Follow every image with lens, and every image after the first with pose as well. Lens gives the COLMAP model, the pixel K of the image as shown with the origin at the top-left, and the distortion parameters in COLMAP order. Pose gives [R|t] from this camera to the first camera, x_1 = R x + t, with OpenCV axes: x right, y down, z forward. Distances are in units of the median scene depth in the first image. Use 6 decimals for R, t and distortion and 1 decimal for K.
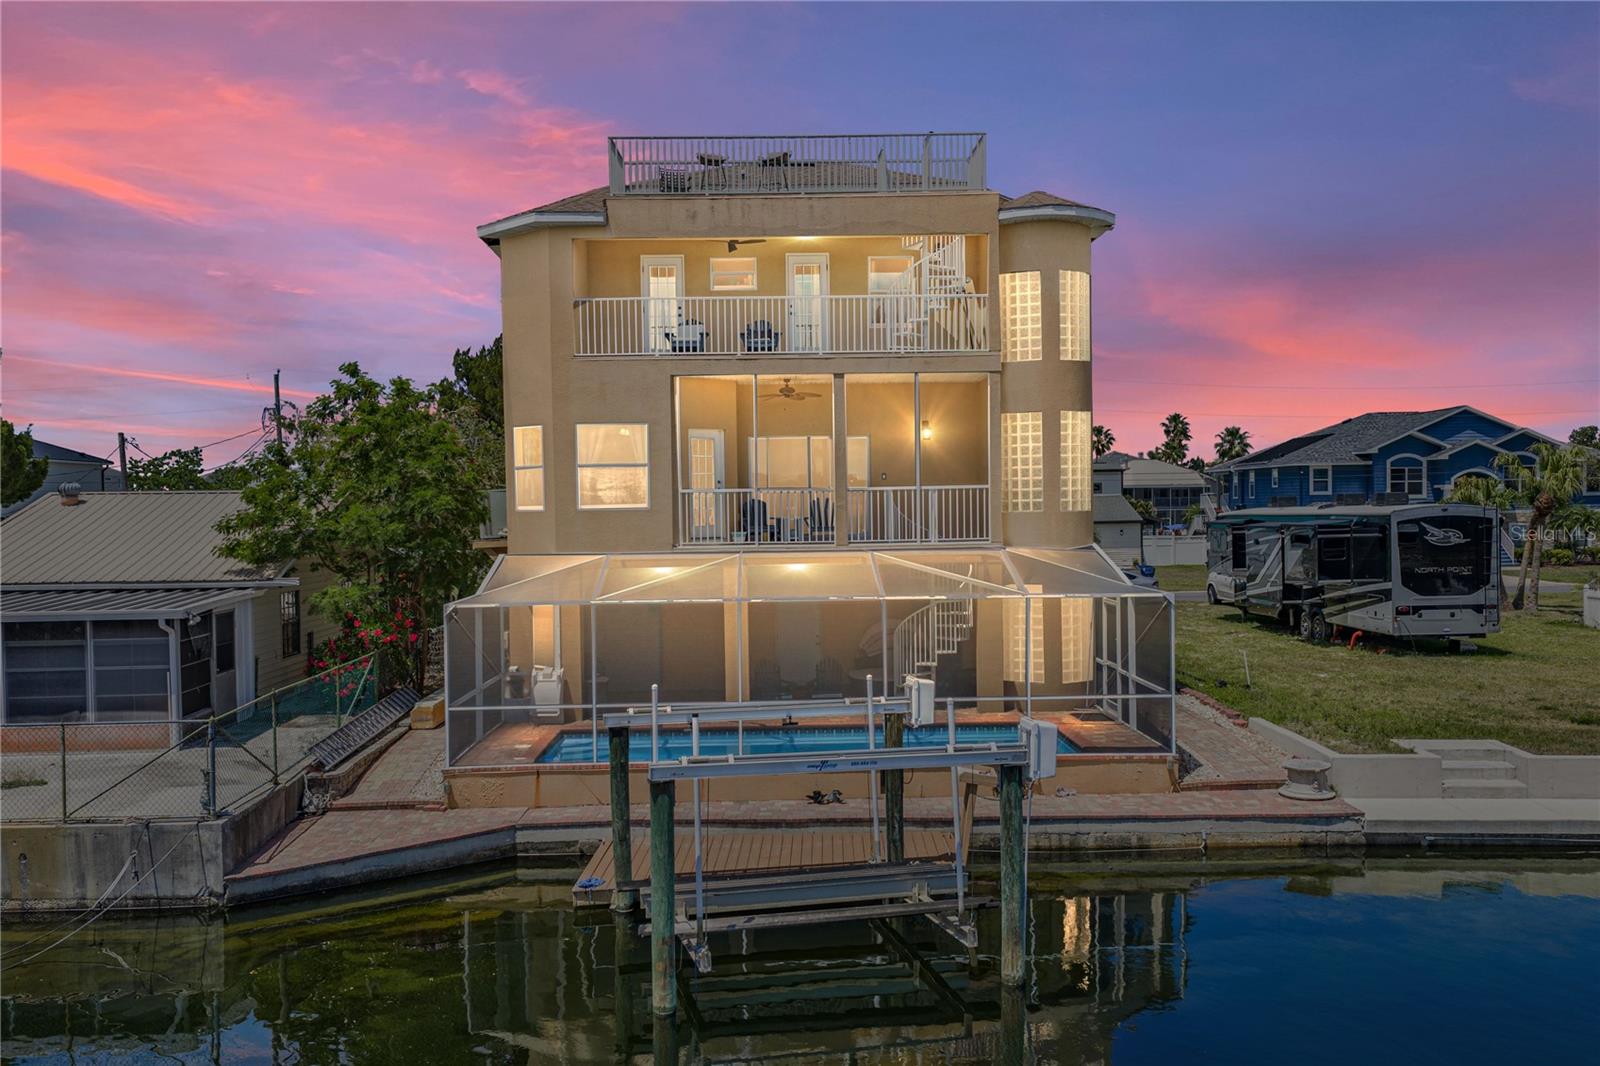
lens RADIAL K [[1369.4, 0, 807.3], [0, 1369.4, 554.9], [0, 0, 1]] dist [0.030078, -0.001911]
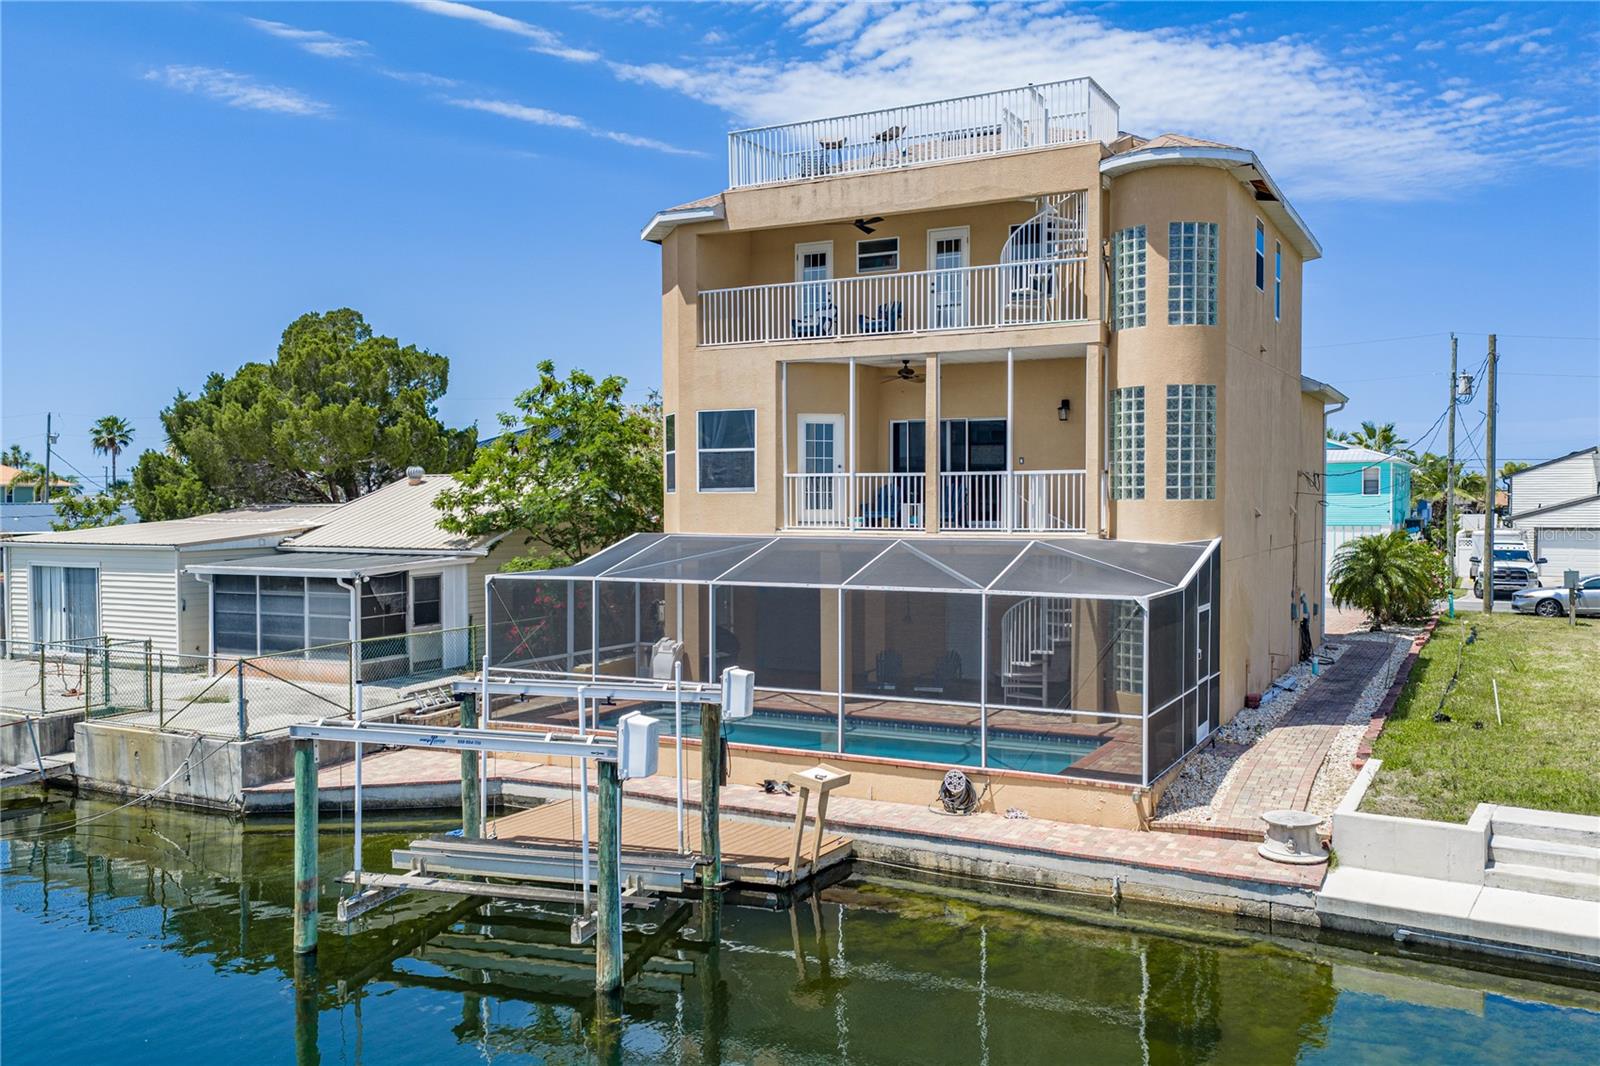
lens RADIAL K [[1343.5, 0, 799.6], [0, 1343.5, 549.8], [0, 0, 1]] dist [0.029417, -0.004505]
pose [[0.868892, 0.031970, -0.493969, 0.409412], [-0.028779, 0.999487, 0.014065, -0.005673], [0.494165, 0.001995, 0.869366, 0.142088]]
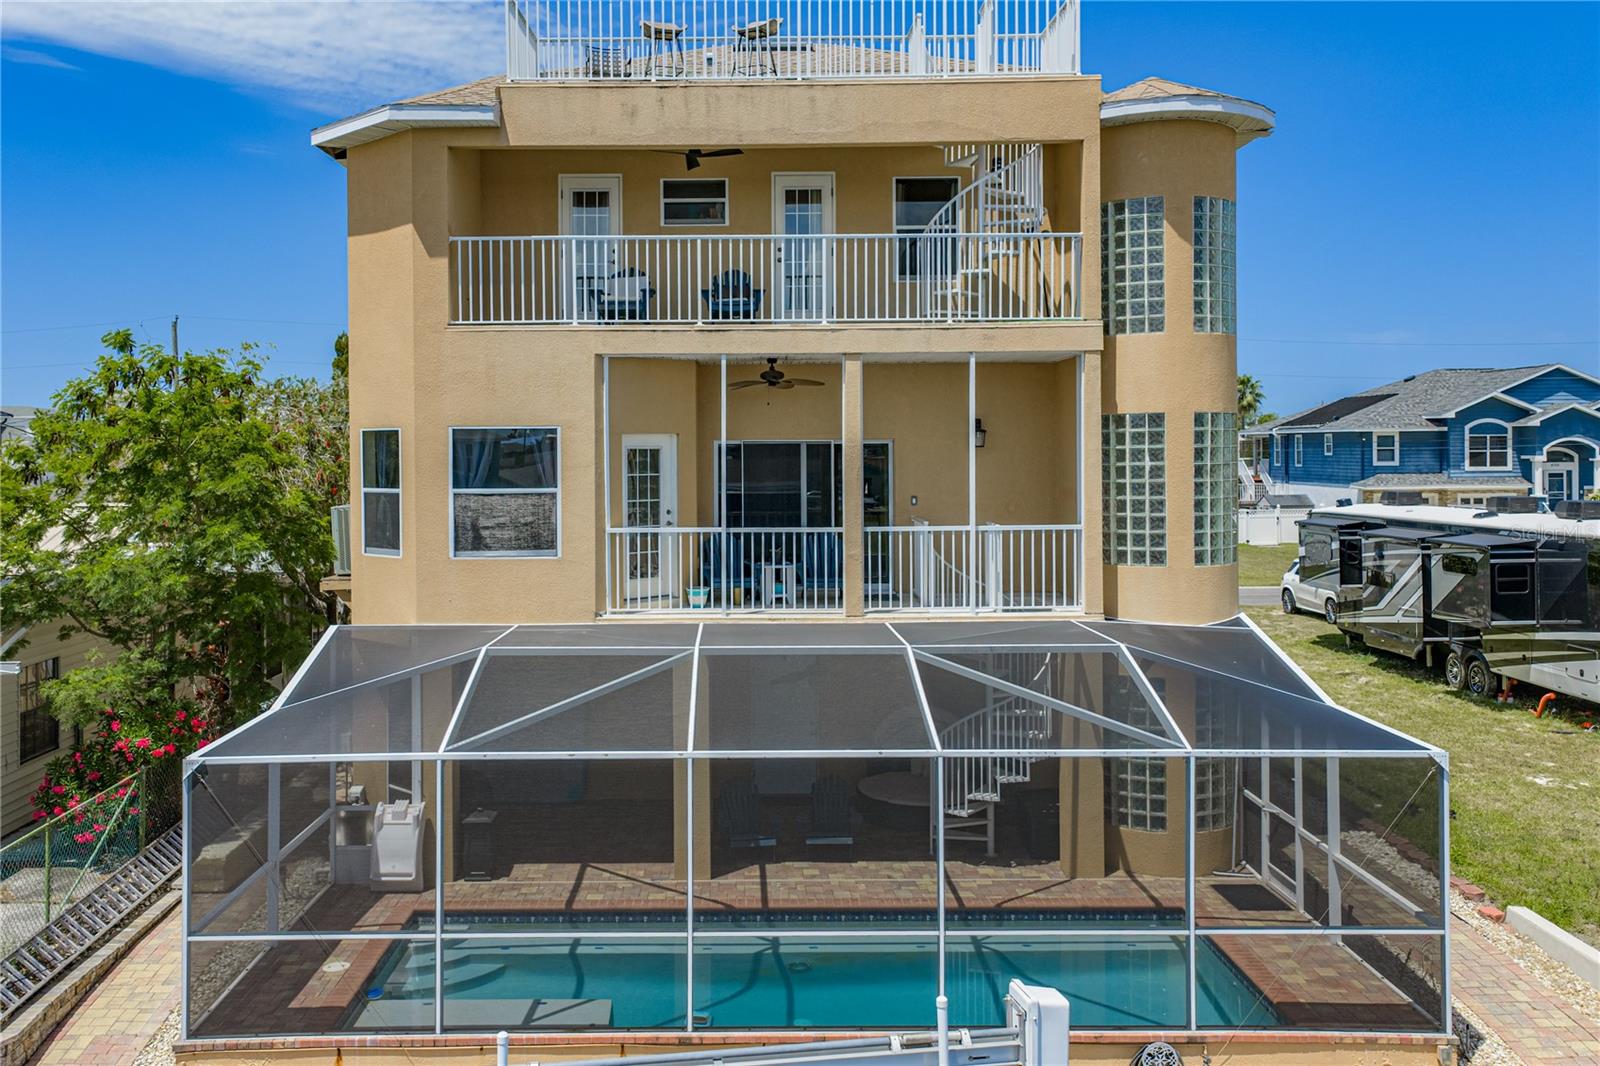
lens RADIAL K [[1404.4, 0, 746.3], [0, 1404.4, 453.8], [0, 0, 1]] dist [0.031853, 0.006872]
pose [[0.999628, 0.008318, -0.025963, -0.009512], [-0.009108, 0.999495, -0.030453, -0.063336], [0.025697, 0.030679, 0.999199, 0.330595]]
